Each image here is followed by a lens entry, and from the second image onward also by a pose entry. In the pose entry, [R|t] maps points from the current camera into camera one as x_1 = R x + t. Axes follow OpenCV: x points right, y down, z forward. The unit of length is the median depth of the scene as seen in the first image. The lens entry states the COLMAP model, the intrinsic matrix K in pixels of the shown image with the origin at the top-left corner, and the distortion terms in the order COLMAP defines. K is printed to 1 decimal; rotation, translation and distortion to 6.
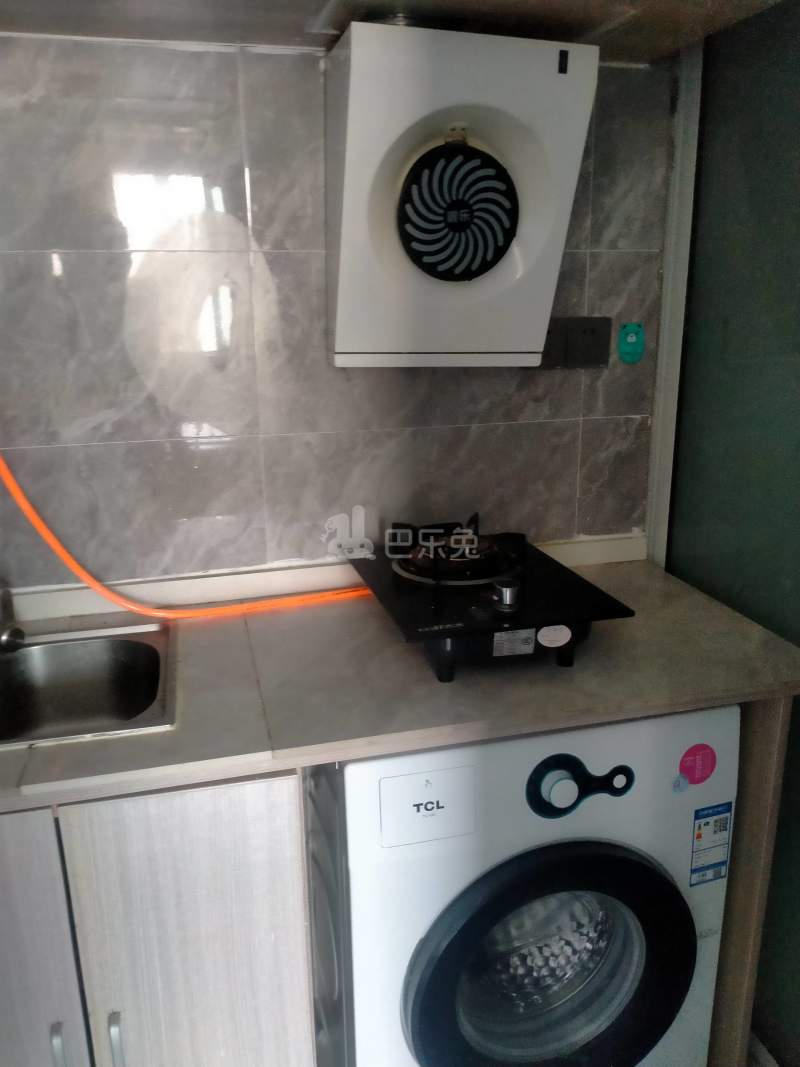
lens RADIAL K [[861.1, 0, 408.4], [0, 861.1, 528.4], [0, 0, 1]] dist [0.024104, -0.066002]
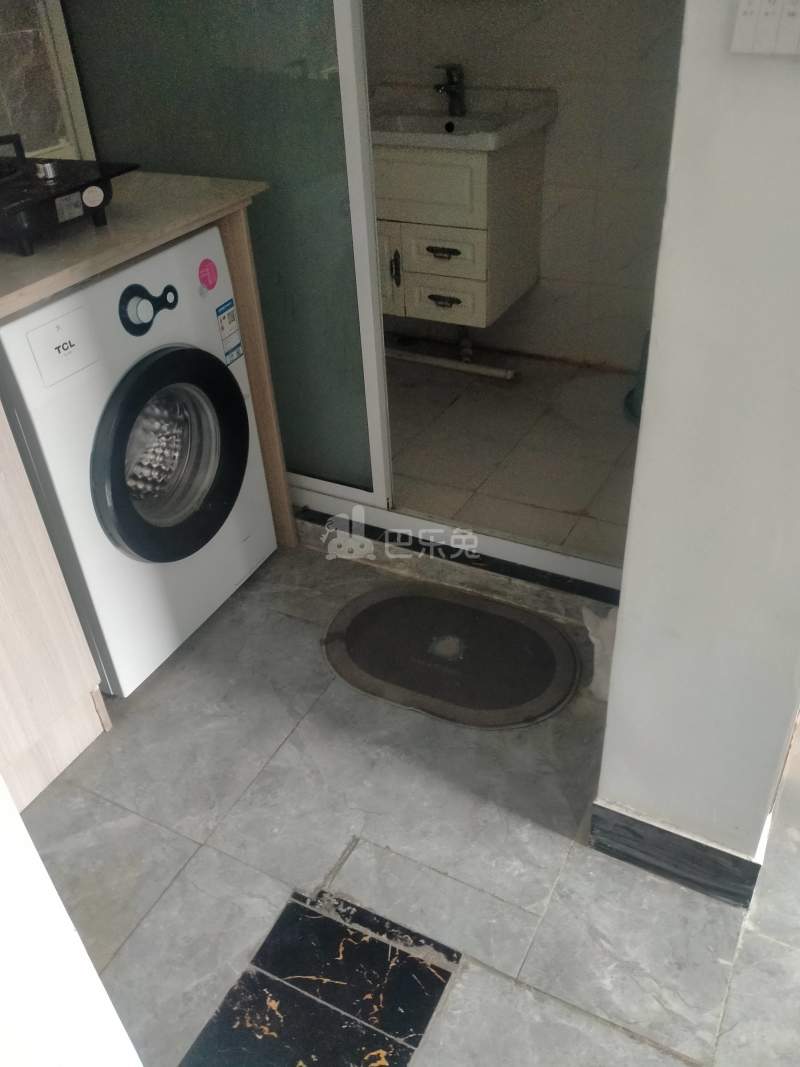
lens RADIAL K [[861.1, 0, 408.5], [0, 861.1, 531.2], [0, 0, 1]] dist [0.024104, -0.066002]
pose [[0.669213, -0.453493, 0.588641, -0.454262], [0.240344, 0.881693, 0.406021, 0.140829], [-0.703128, -0.130238, 0.699034, -0.274259]]
